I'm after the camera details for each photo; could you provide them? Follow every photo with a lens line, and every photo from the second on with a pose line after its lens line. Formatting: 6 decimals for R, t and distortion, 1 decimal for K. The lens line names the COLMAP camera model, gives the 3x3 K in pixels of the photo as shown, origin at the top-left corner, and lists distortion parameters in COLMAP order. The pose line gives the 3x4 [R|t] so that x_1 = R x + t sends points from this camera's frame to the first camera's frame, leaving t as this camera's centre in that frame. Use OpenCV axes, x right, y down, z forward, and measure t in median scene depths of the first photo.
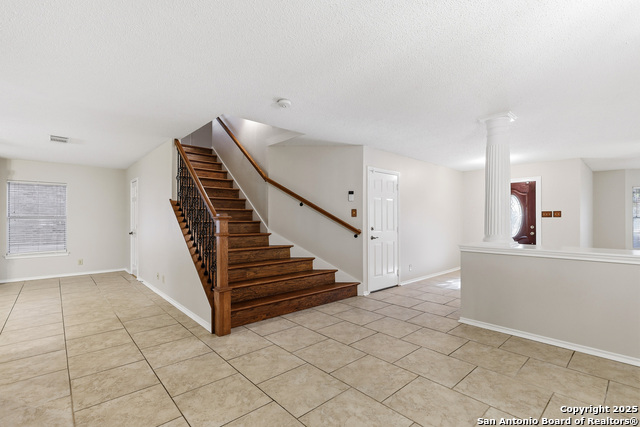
lens RADIAL K [[290.0, 0, 321.7], [0, 290.0, 214.7], [0, 0, 1]] dist [-0.000183, 0.000299]
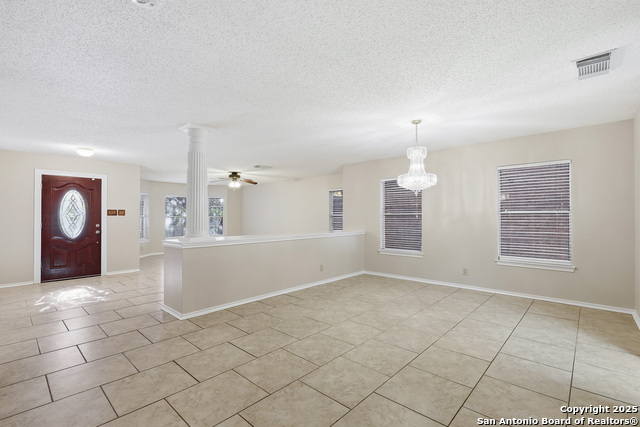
lens RADIAL K [[290.0, 0, 321.7], [0, 290.0, 214.7], [0, 0, 1]] dist [-0.000183, 0.000299]
pose [[-0.077853, 0.010133, 0.996913, -0.666968], [-0.014958, 0.999824, -0.011331, 0.013954], [-0.996853, -0.015794, -0.077688, 0.716540]]
